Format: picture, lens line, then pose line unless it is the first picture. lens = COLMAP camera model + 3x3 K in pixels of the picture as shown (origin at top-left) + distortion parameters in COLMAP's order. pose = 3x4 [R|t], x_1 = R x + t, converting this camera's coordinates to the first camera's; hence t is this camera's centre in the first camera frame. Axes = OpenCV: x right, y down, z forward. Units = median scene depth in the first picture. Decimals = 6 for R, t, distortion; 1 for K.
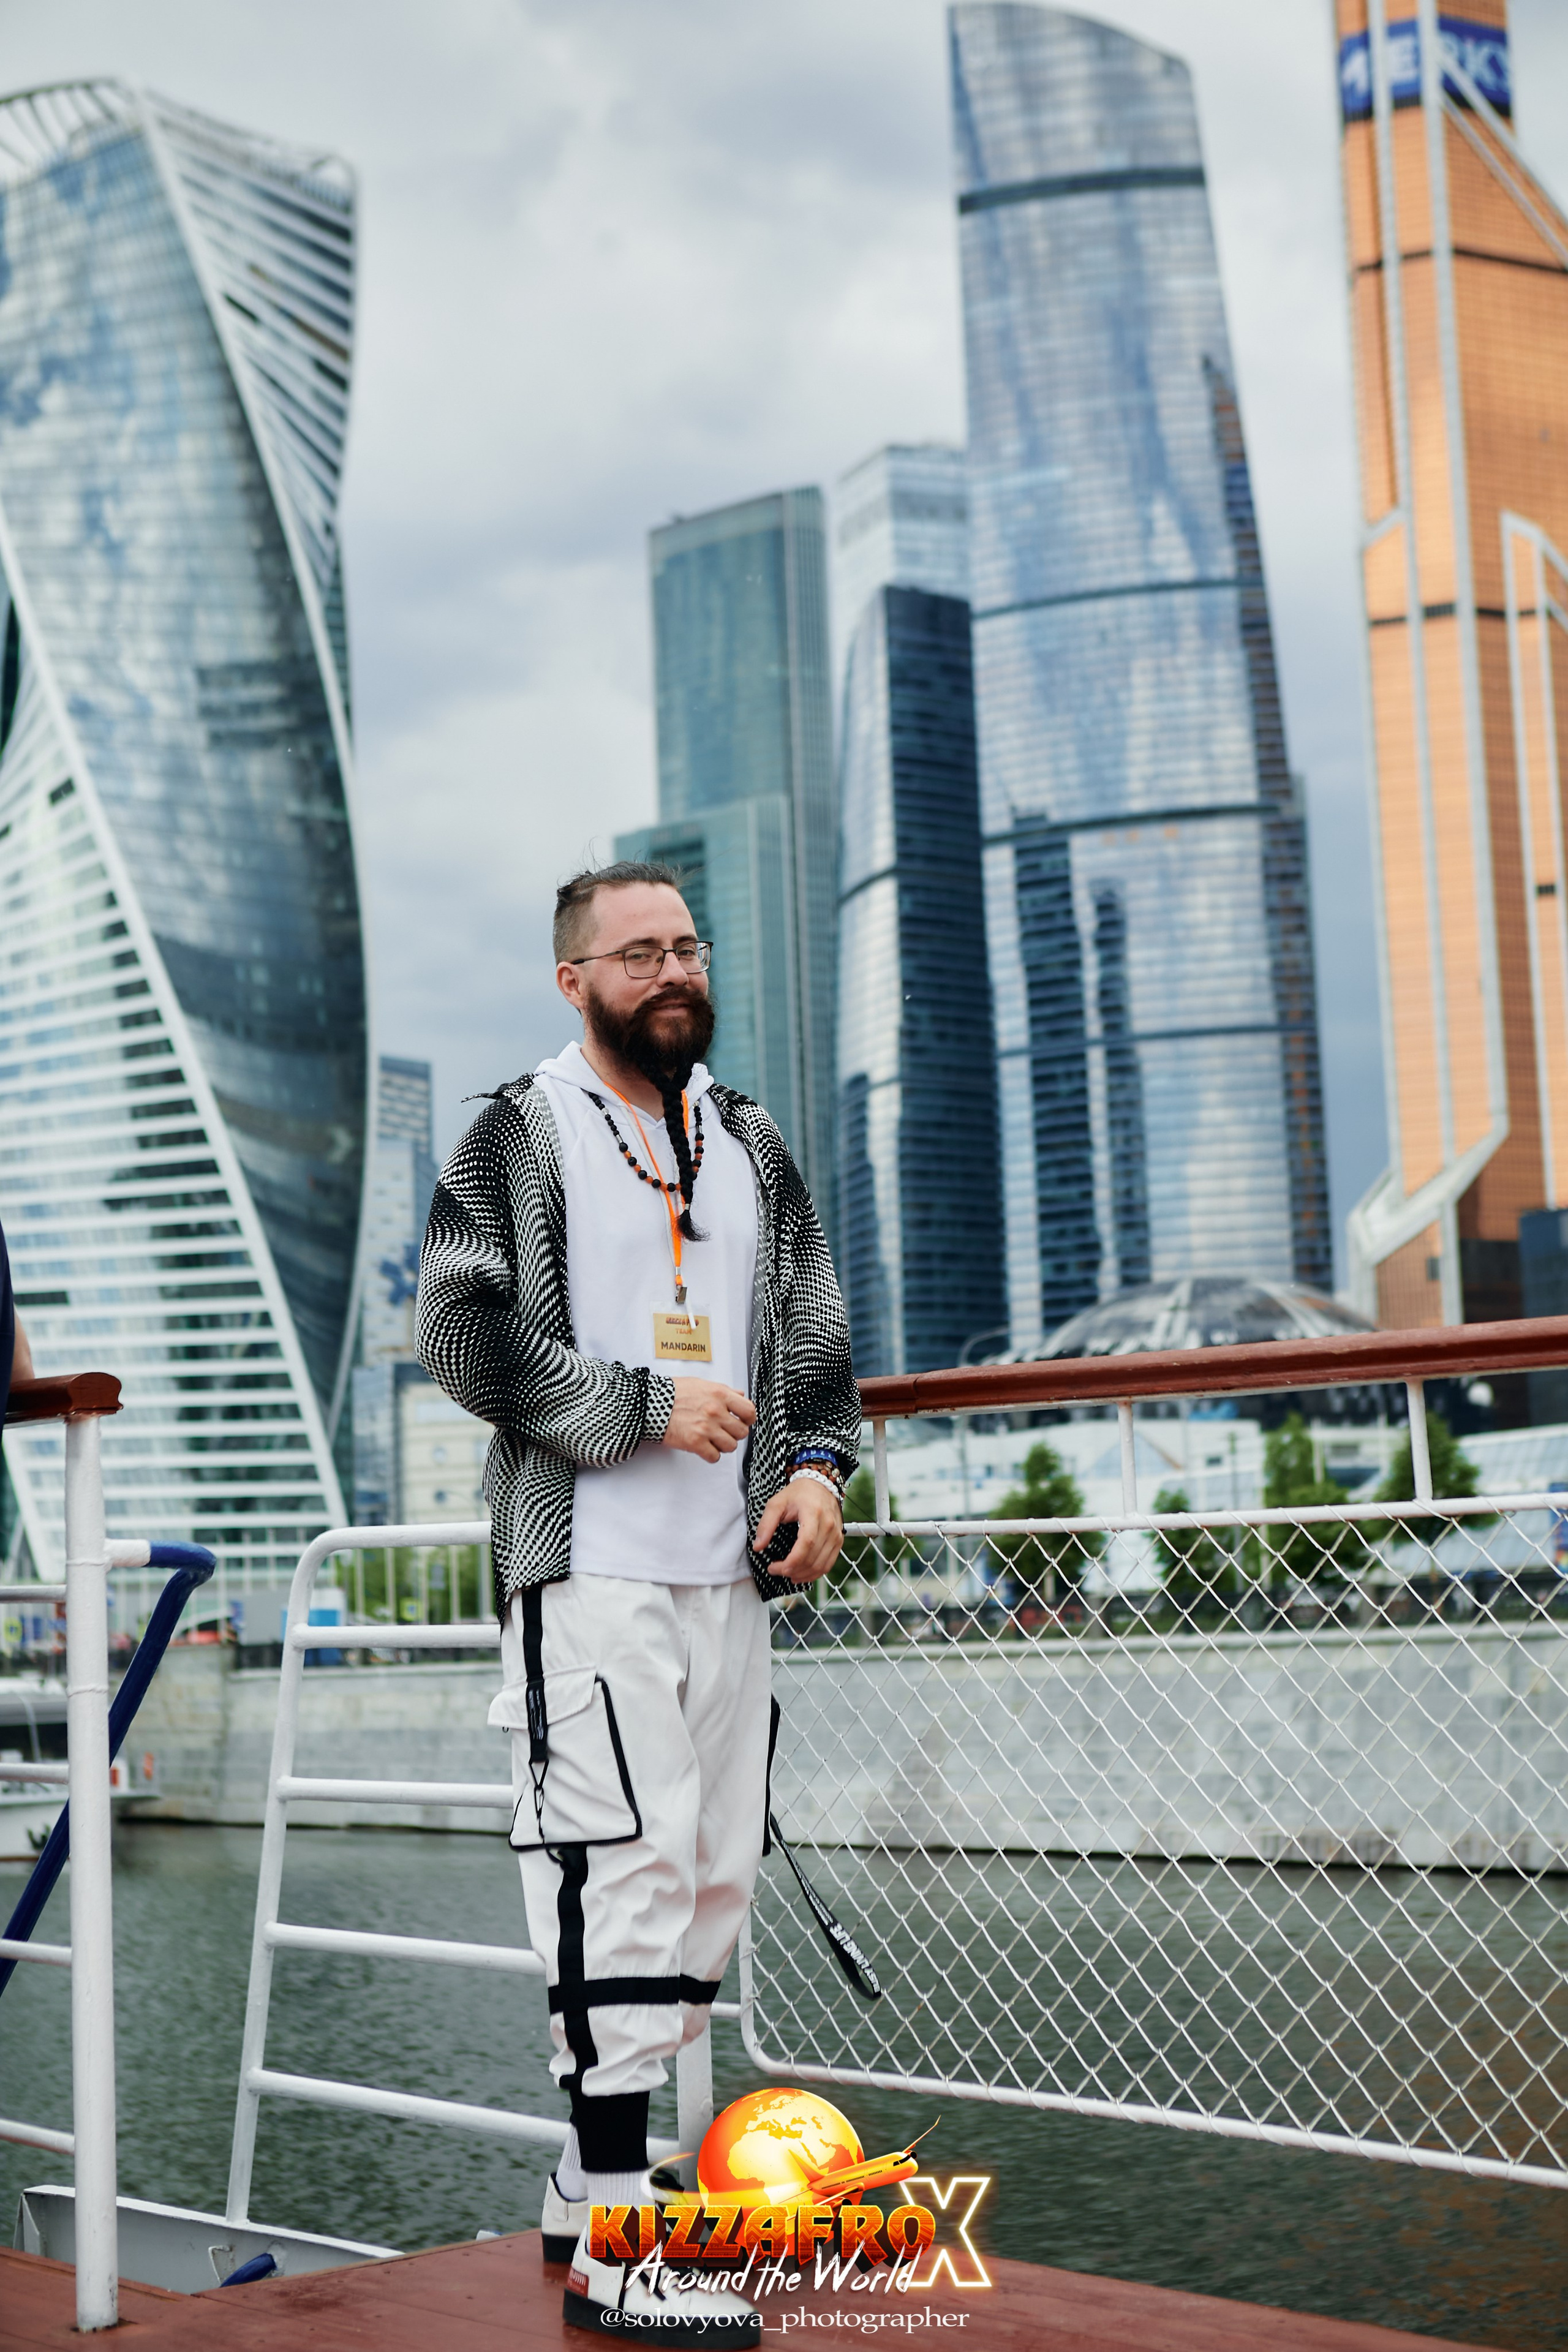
lens RADIAL K [[3358.1, 0, 783.4], [0, 3358.1, 1153.0], [0, 0, 1]] dist [0.047006, 0.000000]
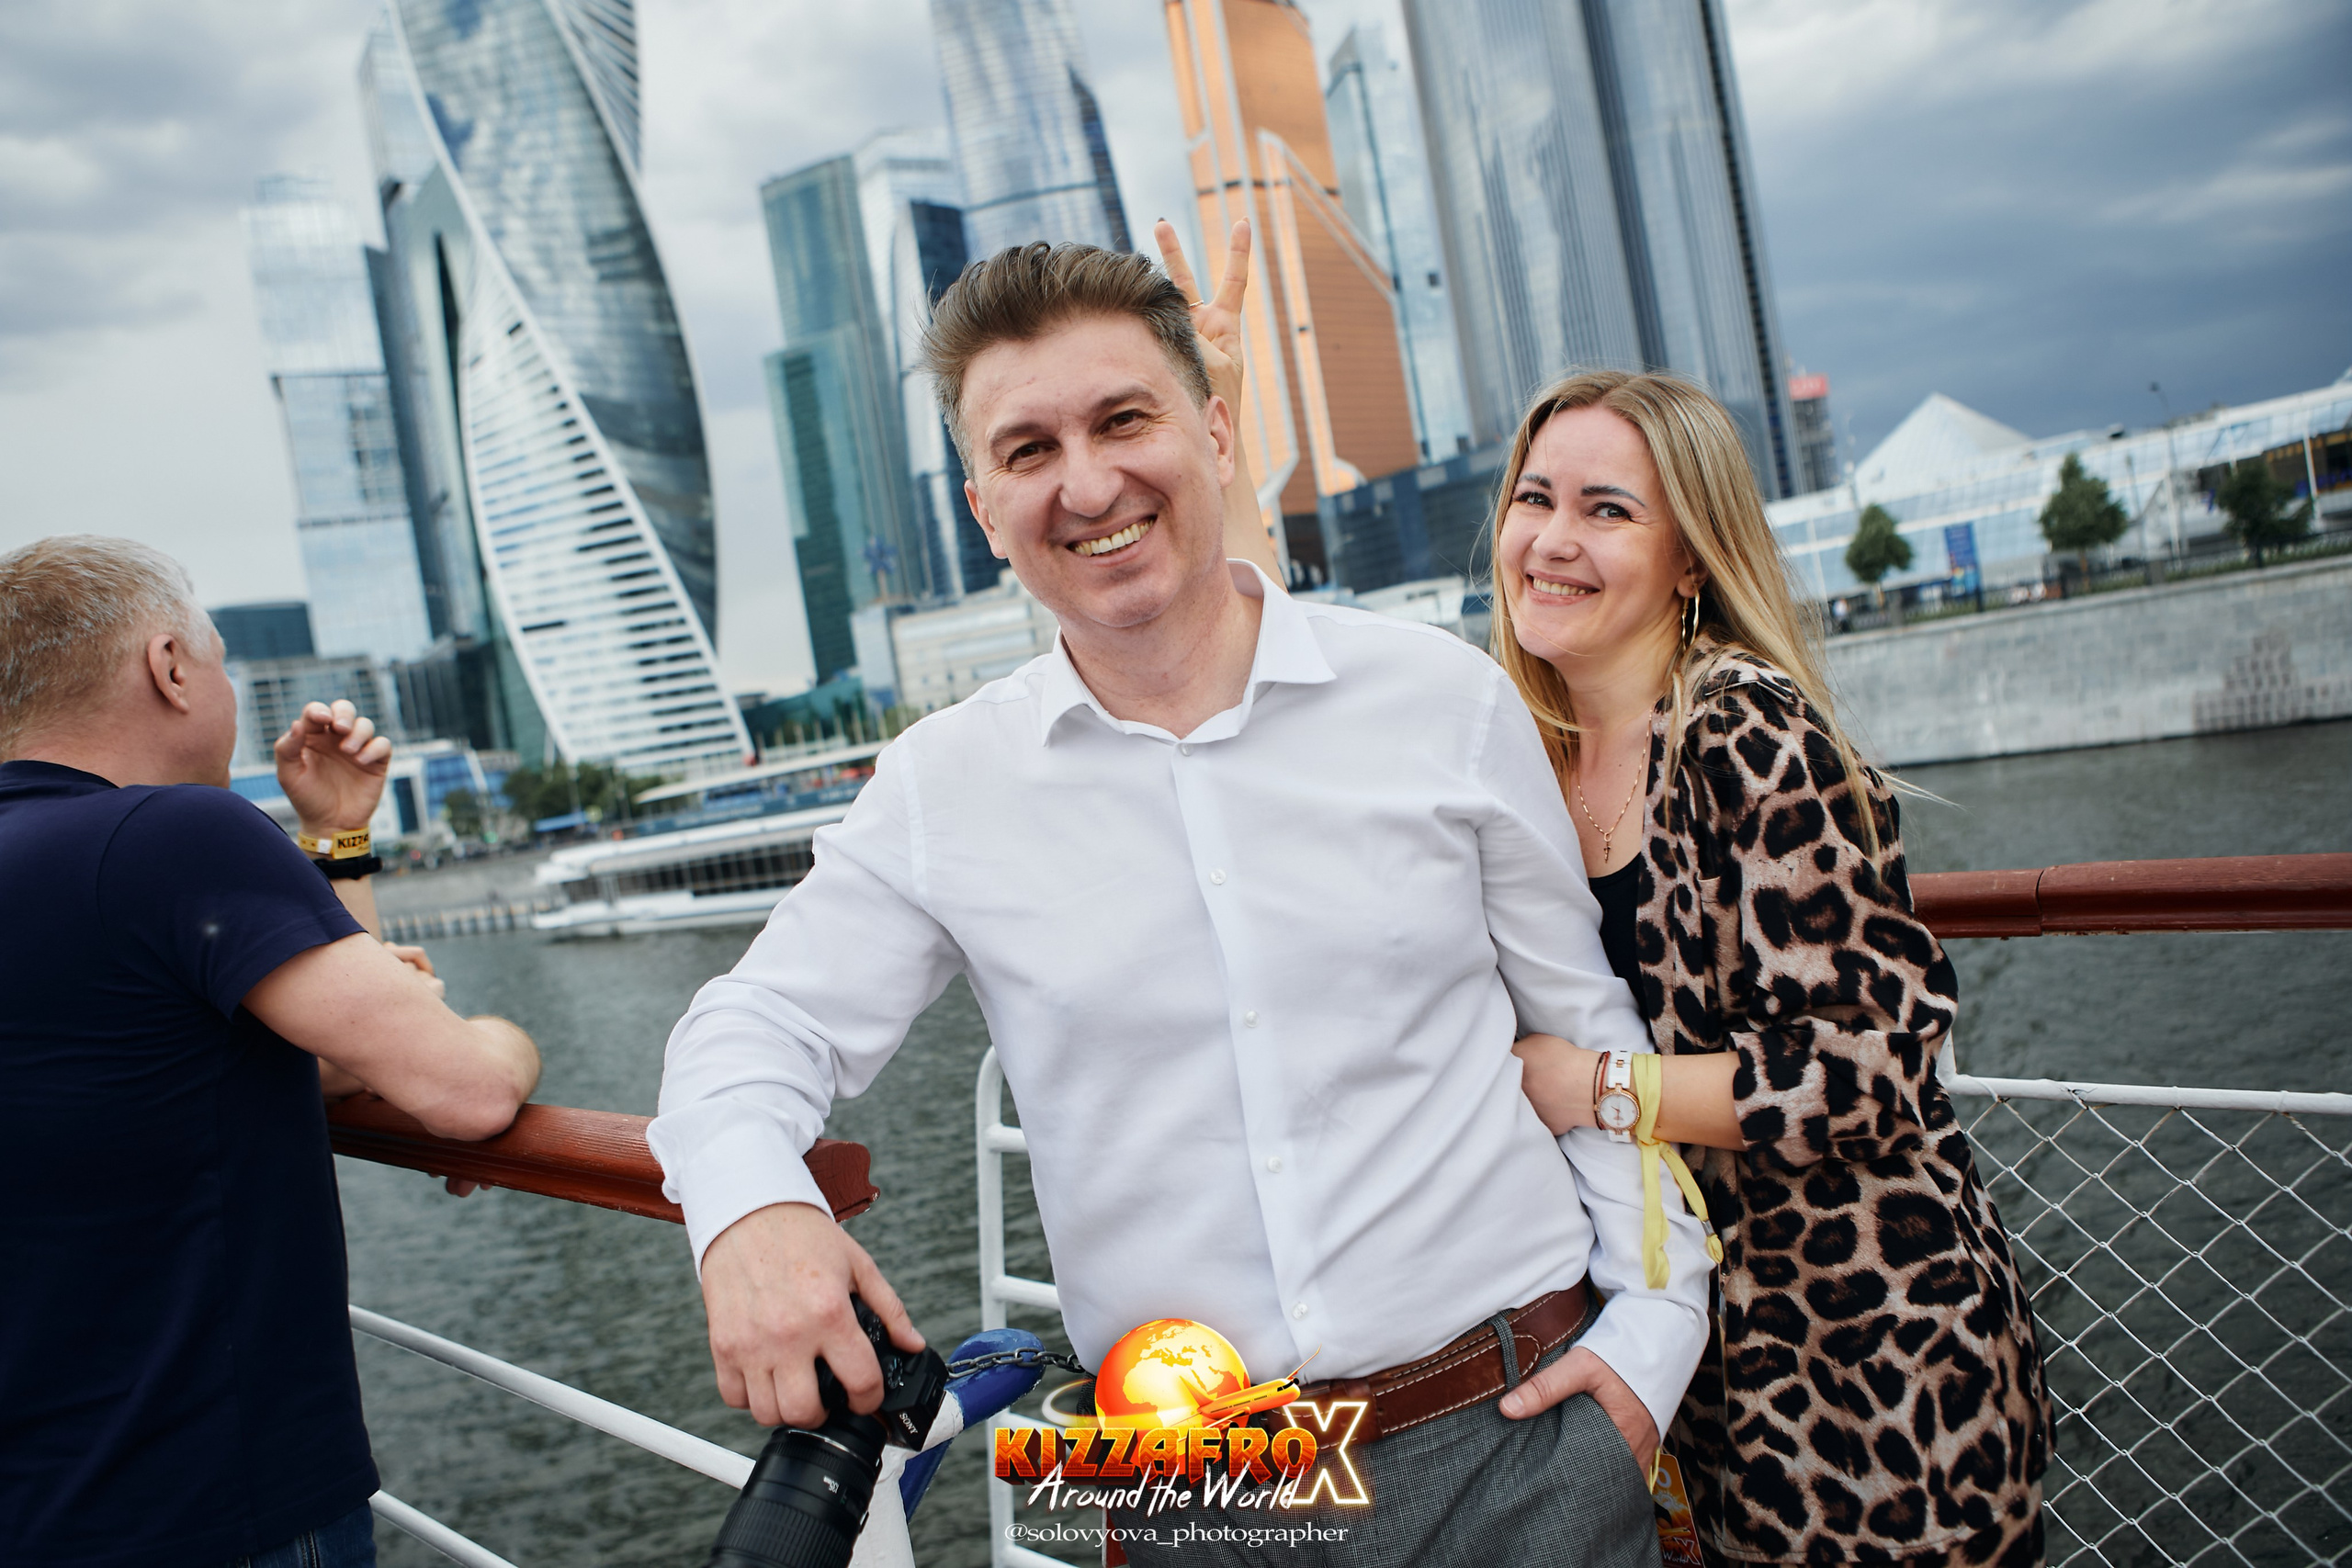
lens RADIAL K [[1673.1, 0, 1184.0], [0, 1673.1, 780.8], [0, 0, 1]] dist [-0.103059, 0.083318]
pose [[0.968153, -0.135198, 0.210716, -0.075441], [0.101363, 0.981261, 0.163867, 0.012621], [-0.228922, -0.137290, 0.963715, 0.074535]]
